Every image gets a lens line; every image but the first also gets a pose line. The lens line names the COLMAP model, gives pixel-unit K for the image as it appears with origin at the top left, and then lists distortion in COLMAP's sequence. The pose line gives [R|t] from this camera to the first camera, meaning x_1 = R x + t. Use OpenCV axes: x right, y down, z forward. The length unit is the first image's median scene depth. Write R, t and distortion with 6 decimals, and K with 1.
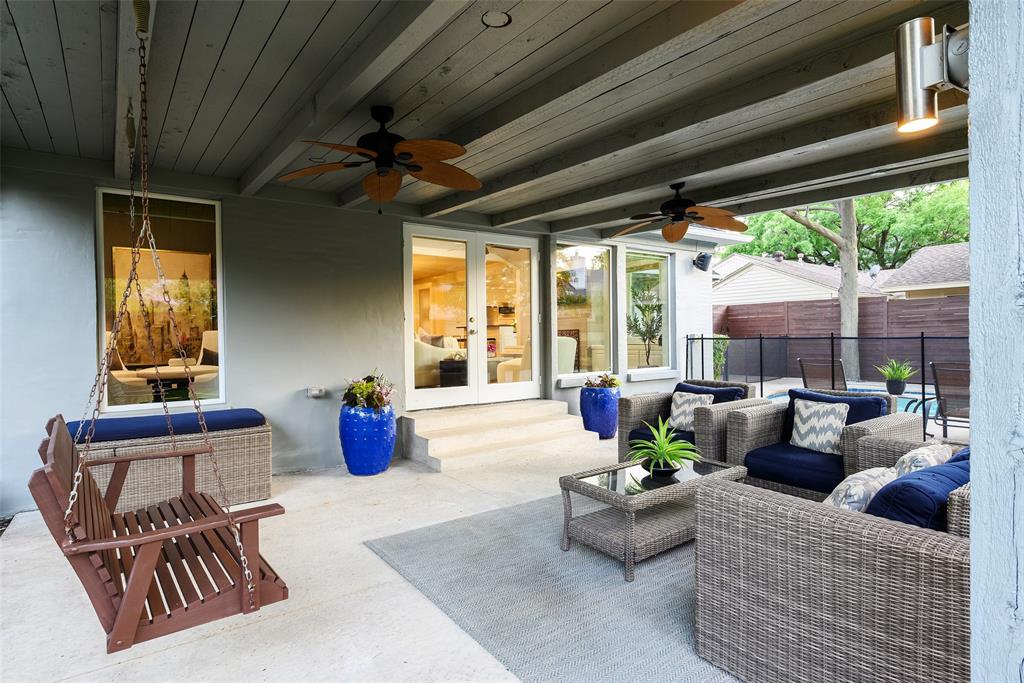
lens RADIAL K [[552.8, 0, 521.2], [0, 552.8, 339.6], [0, 0, 1]] dist [-0.005424, -0.000404]
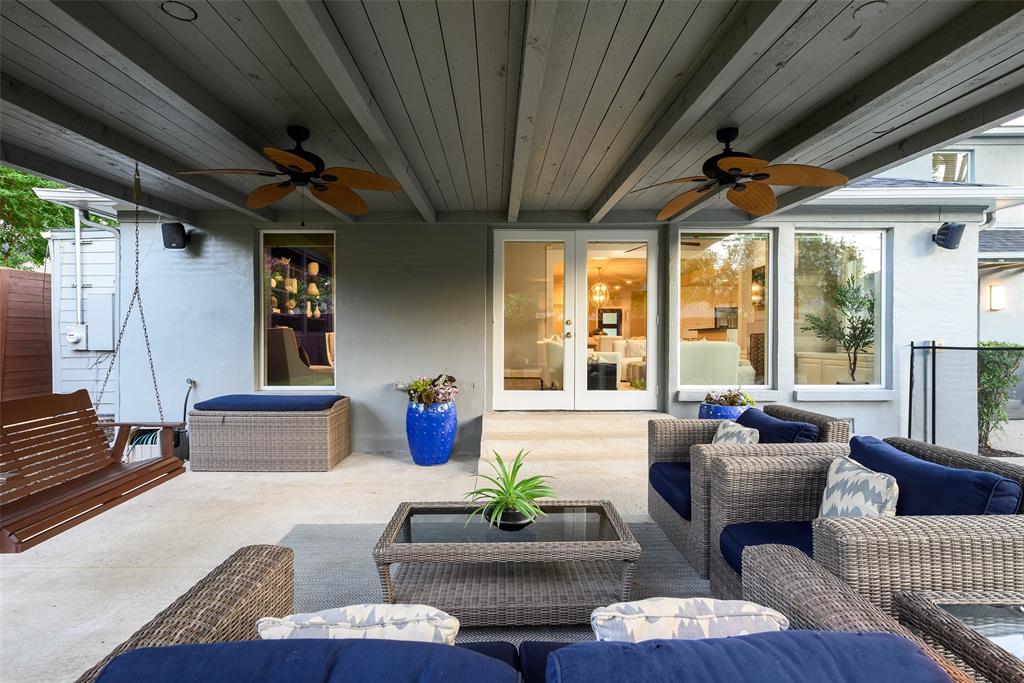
lens RADIAL K [[503.1, 0, 510.0], [0, 503.1, 338.8], [0, 0, 1]] dist [-0.002484, -0.000522]
pose [[0.805966, 0.013250, -0.591814, 0.317526], [-0.015023, 0.999885, 0.001928, -0.006842], [0.591771, 0.007337, 0.806072, 0.213045]]
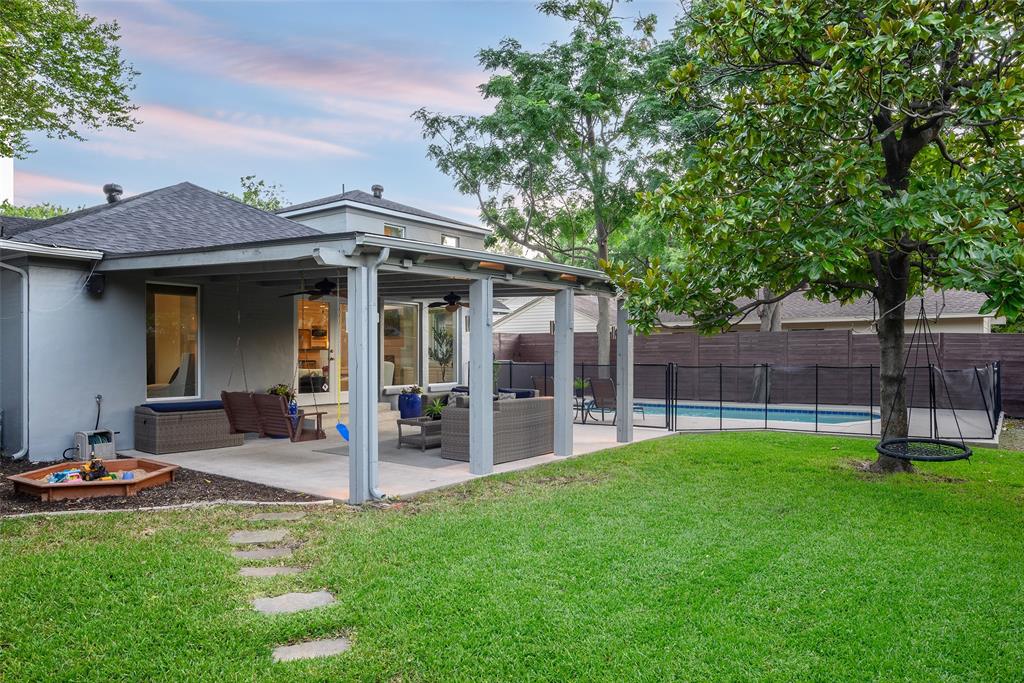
lens RADIAL K [[682.9, 0, 512.5], [0, 682.9, 347.0], [0, 0, 1]] dist [0.002160, 0.000200]
pose [[0.955621, 0.020074, 0.293915, -0.157574], [-0.014838, 0.999689, -0.020033, -0.014440], [-0.294226, 0.014783, 0.955622, -0.962423]]
